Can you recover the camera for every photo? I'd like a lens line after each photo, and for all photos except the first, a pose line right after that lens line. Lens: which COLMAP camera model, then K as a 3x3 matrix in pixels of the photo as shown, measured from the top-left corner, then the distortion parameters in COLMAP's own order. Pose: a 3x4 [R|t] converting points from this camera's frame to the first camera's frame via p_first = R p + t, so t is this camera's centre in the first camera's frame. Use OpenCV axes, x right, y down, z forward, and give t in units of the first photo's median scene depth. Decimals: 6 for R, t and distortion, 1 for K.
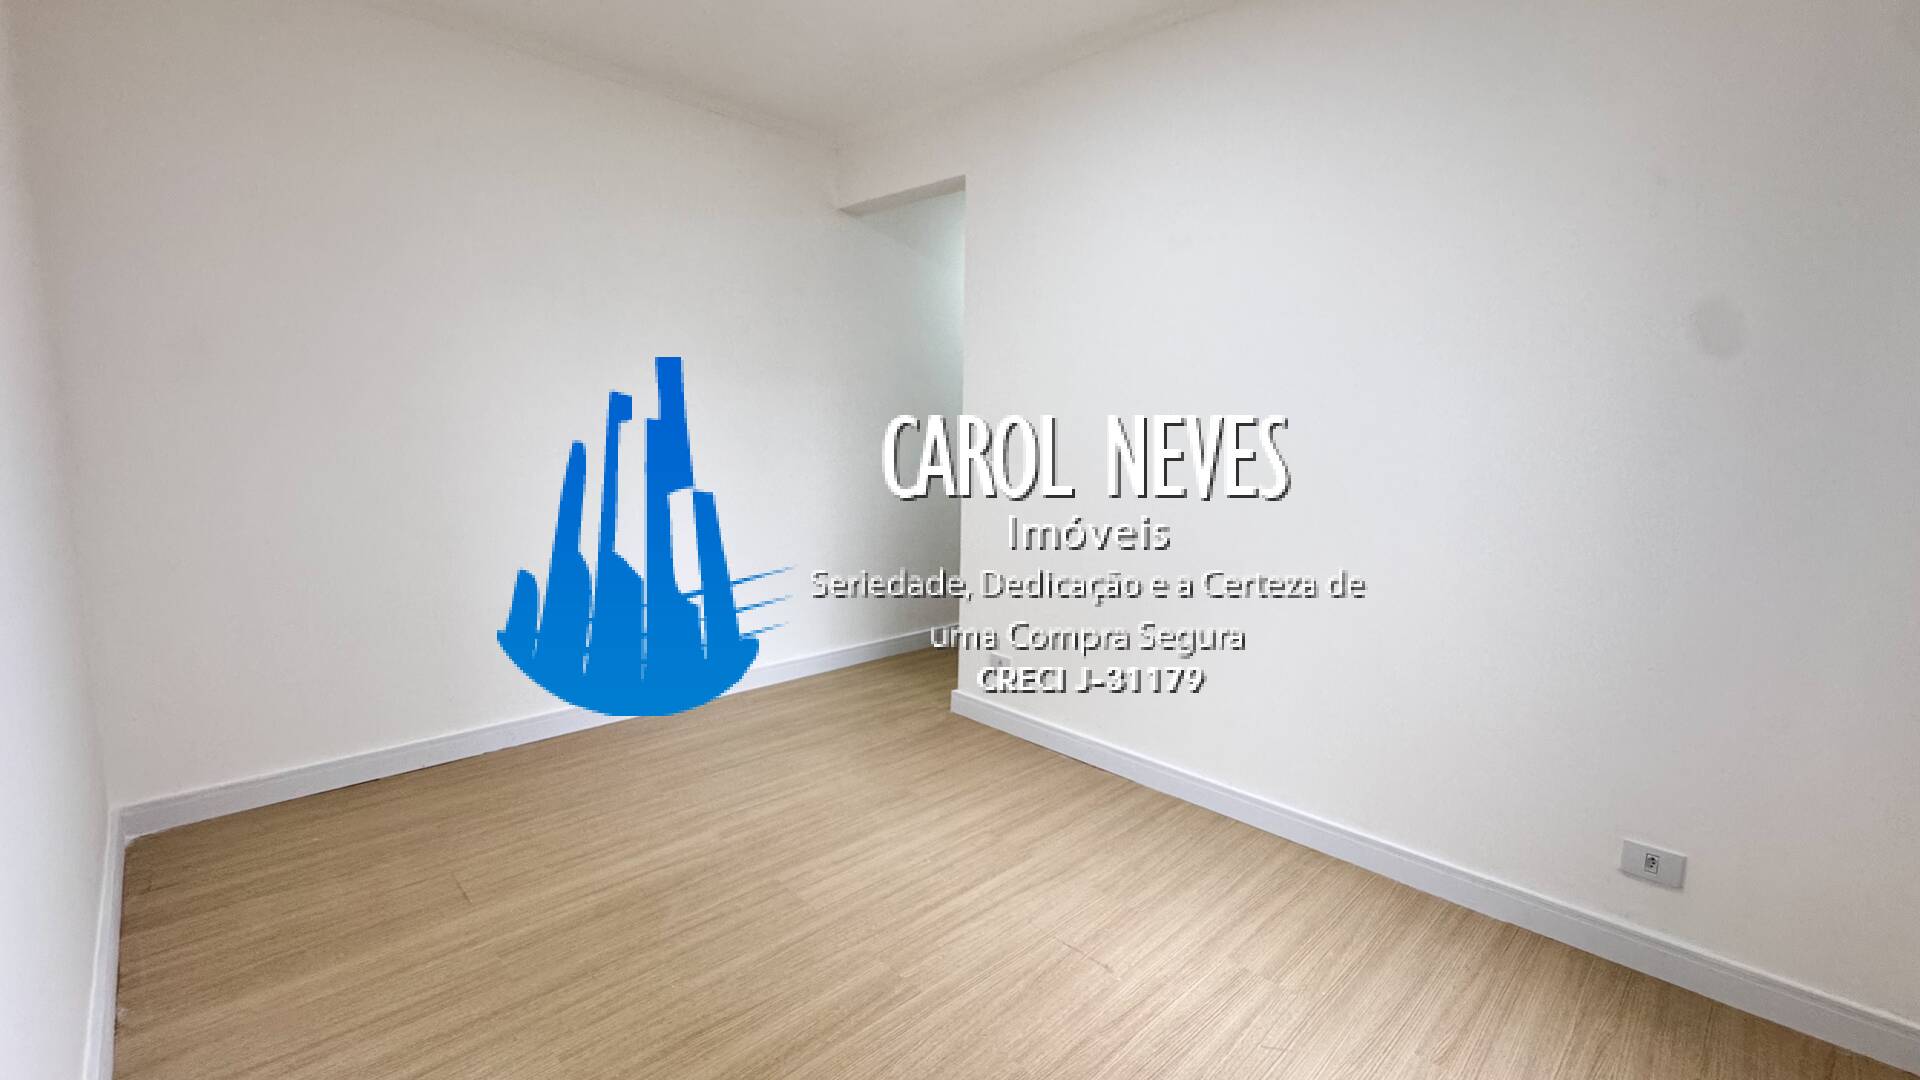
lens RADIAL K [[808.2, 0, 960.0], [0, 808.2, 540.0], [0, 0, 1]] dist [-0.000289, 0.000098]
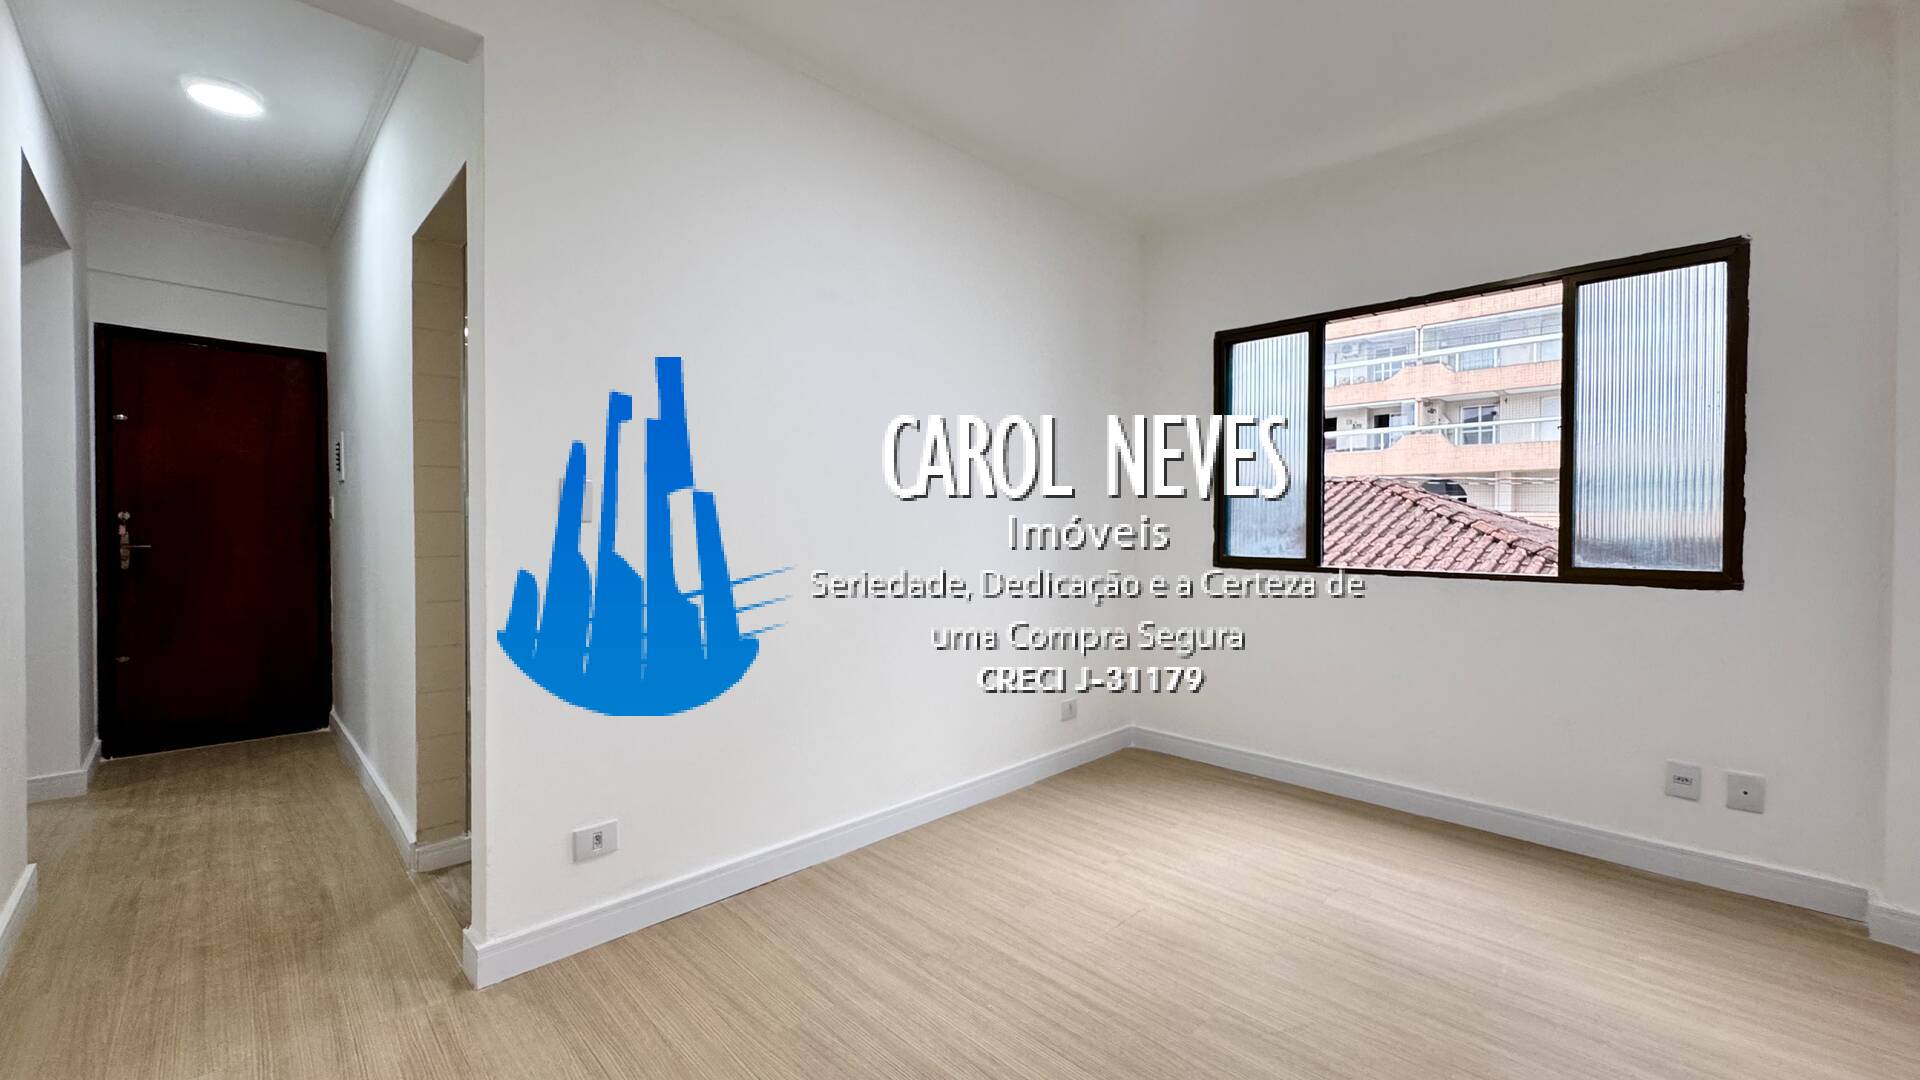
lens RADIAL K [[774.5, 0, 962.8], [0, 774.5, 535.6], [0, 0, 1]] dist [-0.001602, 0.000148]
pose [[-0.010929, -0.040185, 0.999132, -0.838984], [0.135125, 0.989968, 0.041294, -0.107345], [-0.990768, 0.135459, -0.005390, 1.028570]]
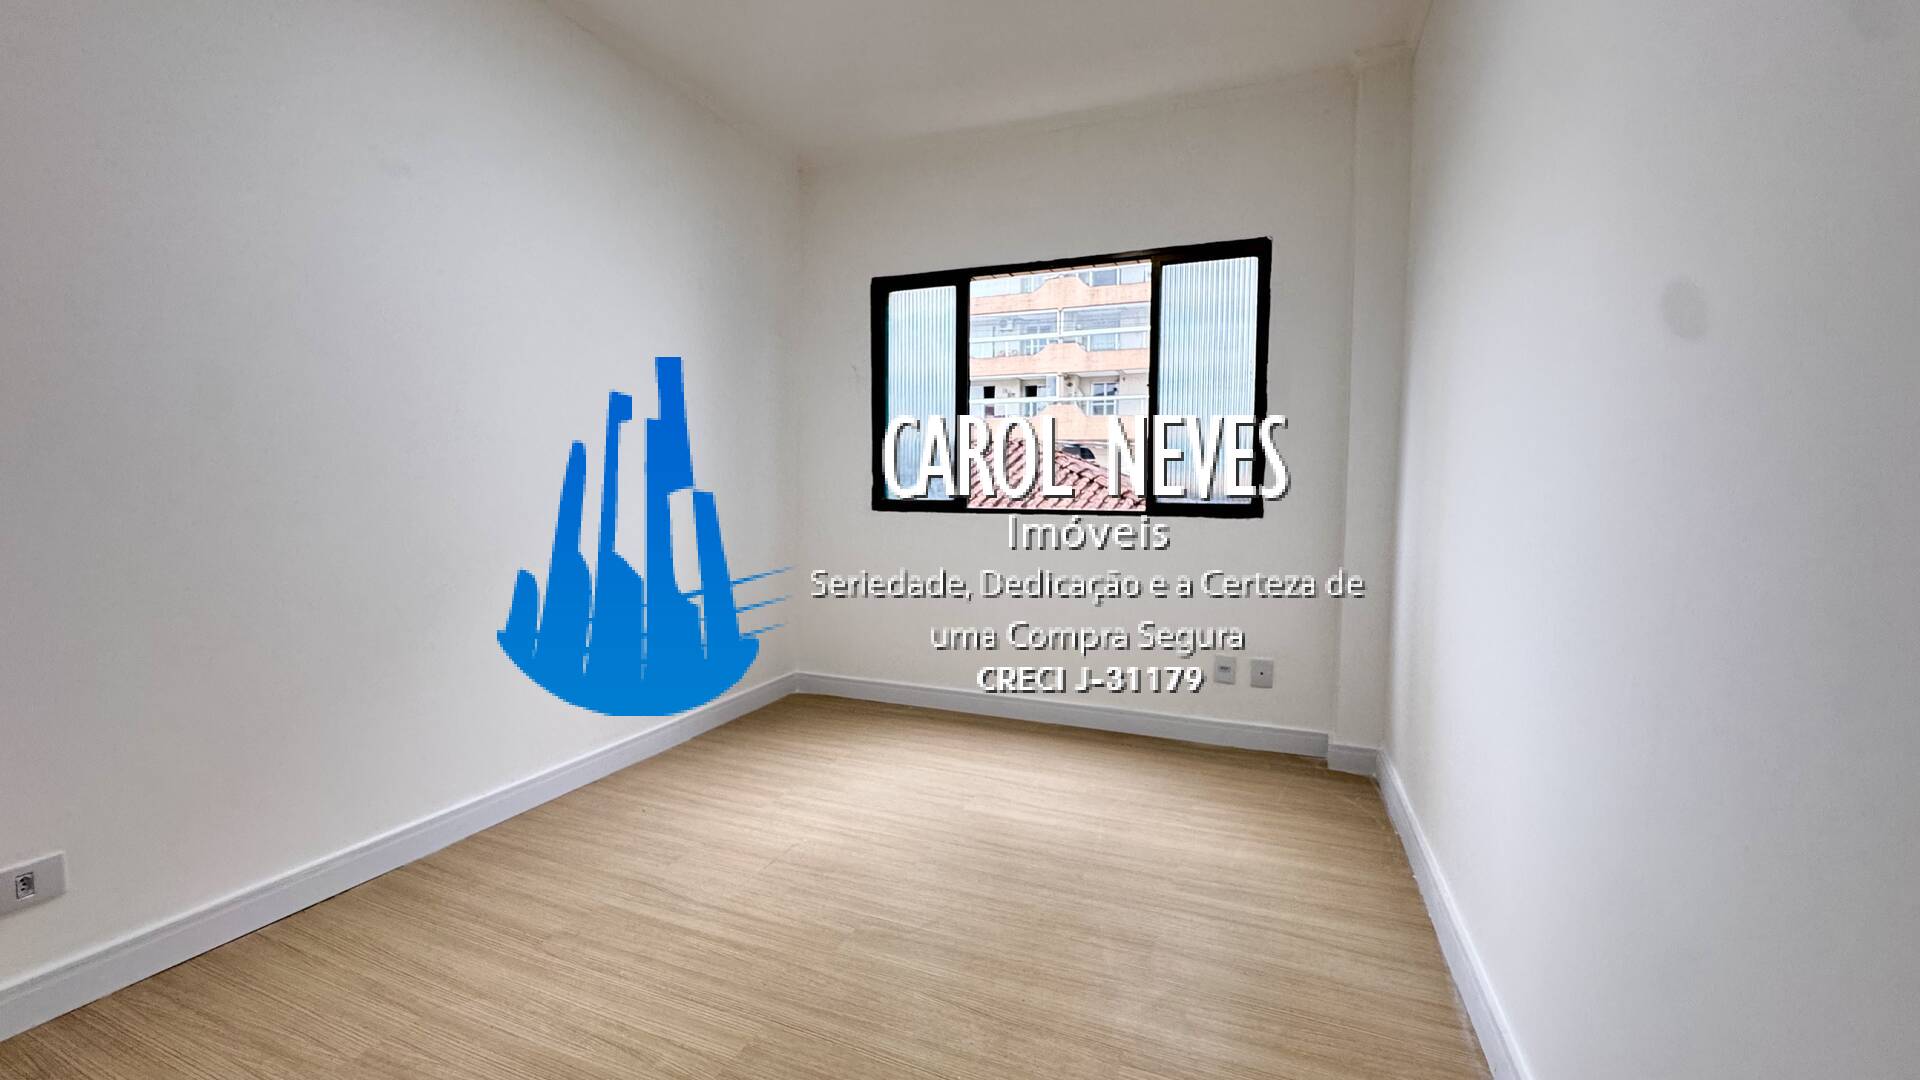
lens RADIAL K [[774.5, 0, 962.8], [0, 774.5, 535.6], [0, 0, 1]] dist [-0.001602, 0.000148]
pose [[-0.405163, -0.086098, 0.910181, -0.824126], [0.110687, 0.983613, 0.142316, -0.066248], [-0.907519, 0.158407, -0.388994, 0.988426]]
